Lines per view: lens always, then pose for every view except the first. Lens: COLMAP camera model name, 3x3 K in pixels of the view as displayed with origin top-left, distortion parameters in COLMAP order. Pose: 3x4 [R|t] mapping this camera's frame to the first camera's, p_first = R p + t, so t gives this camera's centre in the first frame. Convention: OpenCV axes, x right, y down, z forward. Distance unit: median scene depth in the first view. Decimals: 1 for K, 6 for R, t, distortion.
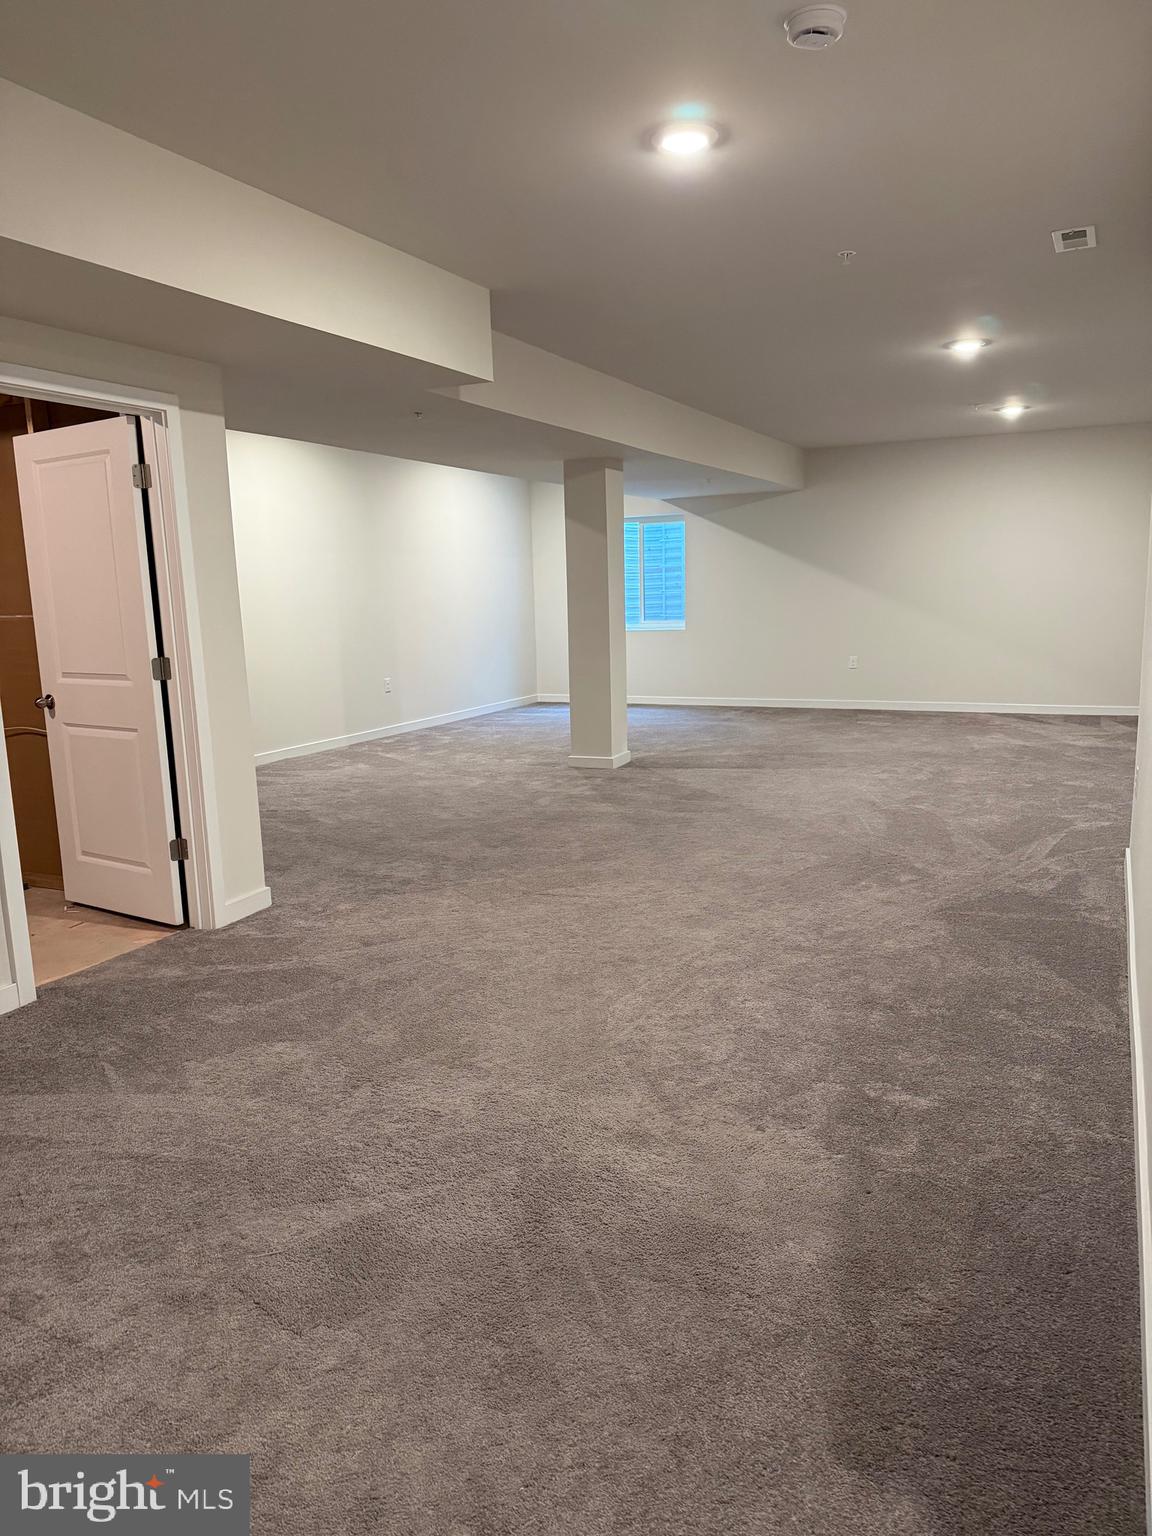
lens RADIAL K [[1077.7, 0, 576.0], [0, 1077.7, 768.0], [0, 0, 1]] dist [0.161236, -0.283246]
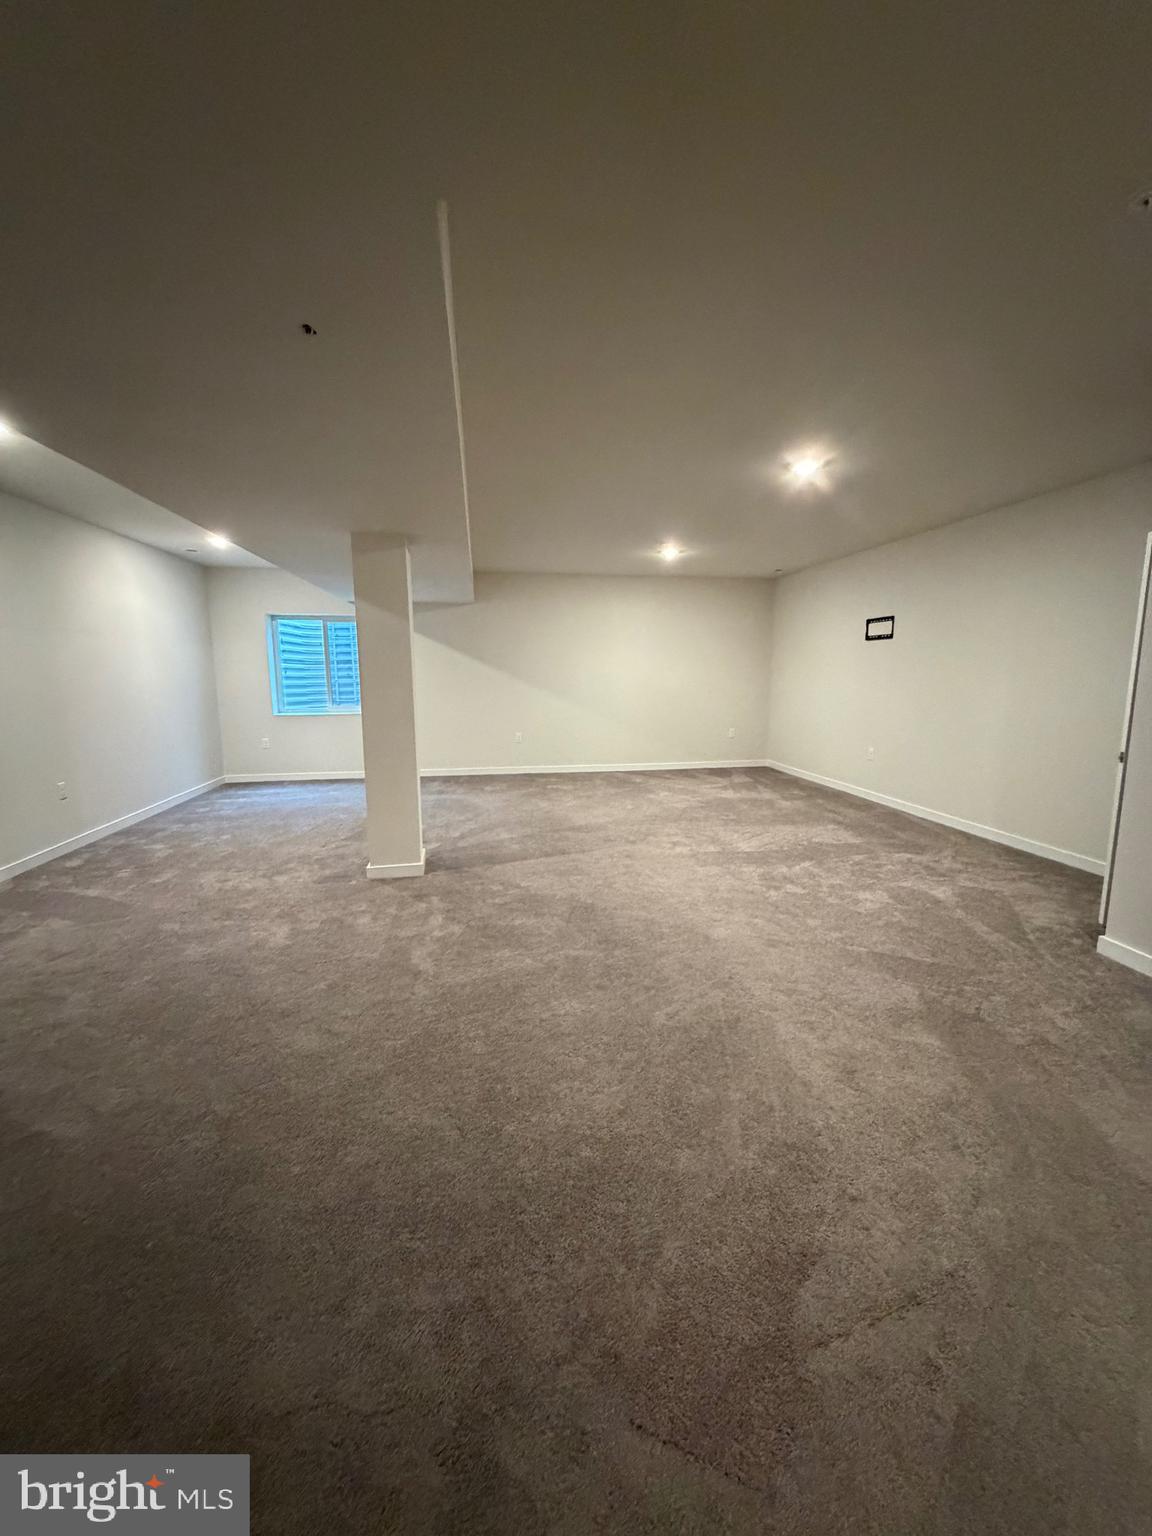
lens RADIAL K [[618.5, 0, 574.4], [0, 618.5, 764.1], [0, 0, 1]] dist [-0.000052, 0.000757]
pose [[0.827043, -0.065115, 0.558354, -0.108673], [0.077706, 0.996976, 0.001167, -0.064994], [-0.556742, 0.042422, 0.829602, 0.369743]]
